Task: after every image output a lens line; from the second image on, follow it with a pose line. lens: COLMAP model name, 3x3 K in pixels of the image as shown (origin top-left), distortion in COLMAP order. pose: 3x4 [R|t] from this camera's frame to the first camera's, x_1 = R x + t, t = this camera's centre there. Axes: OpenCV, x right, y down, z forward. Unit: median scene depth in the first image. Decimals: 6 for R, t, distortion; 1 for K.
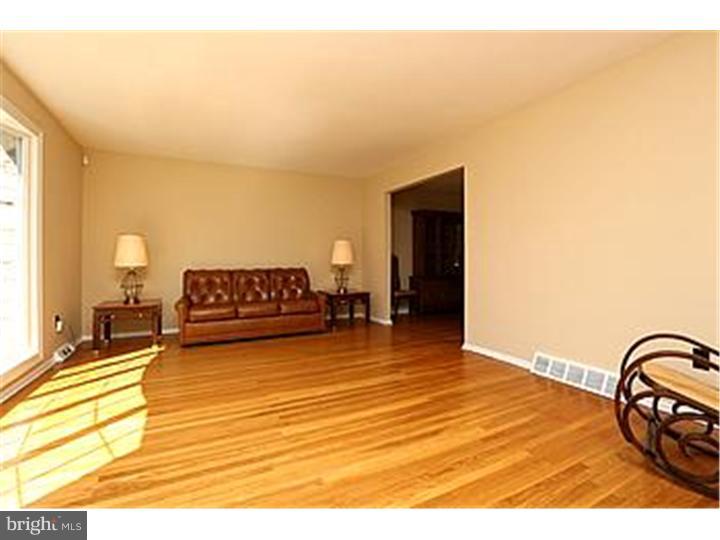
lens RADIAL K [[335.0, 0, 352.9], [0, 335.0, 272.0], [0, 0, 1]] dist [-0.017730, 0.000252]
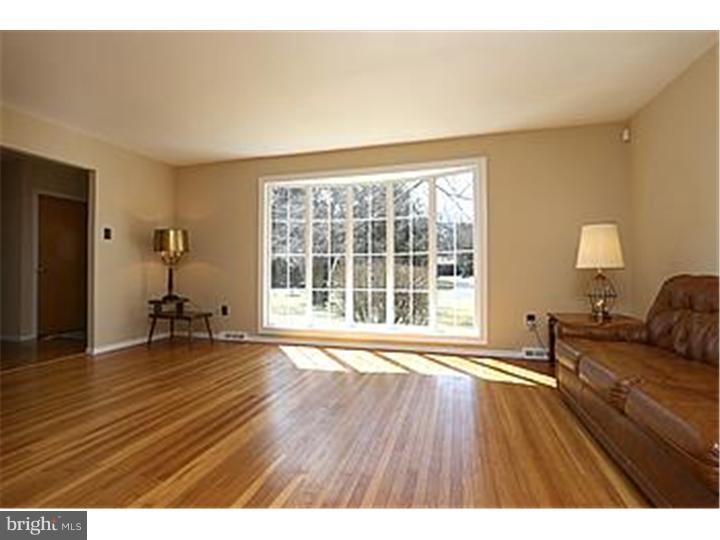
lens RADIAL K [[335.0, 0, 354.3], [0, 335.0, 268.0], [0, 0, 1]] dist [-0.017730, 0.000252]
pose [[-0.692473, 0.001661, -0.721442, 0.219785], [-0.011455, 0.999846, 0.013297, -0.021440], [0.721353, 0.017472, -0.692348, 1.149907]]
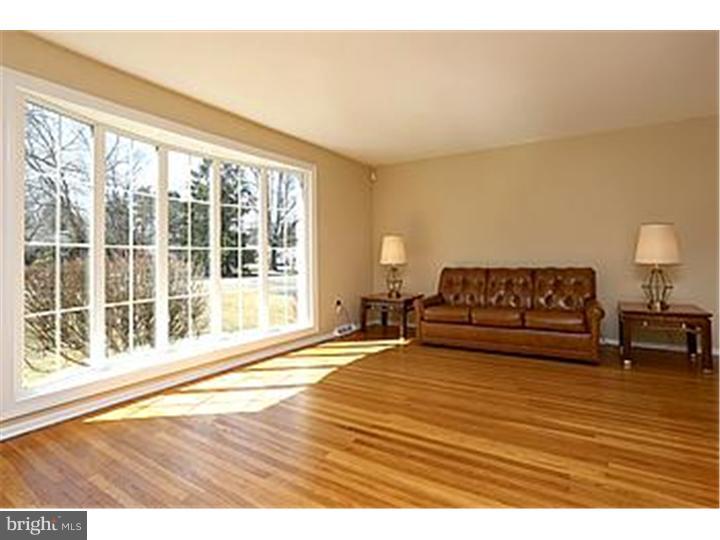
lens RADIAL K [[362.6, 0, 367.5], [0, 362.6, 257.3], [0, 0, 1]] dist [-0.035086, -0.000457]
pose [[0.534182, -0.003360, -0.845363, 0.331694], [-0.021056, 0.999629, -0.017278, -0.016162], [0.845107, 0.027029, 0.533913, 0.281839]]
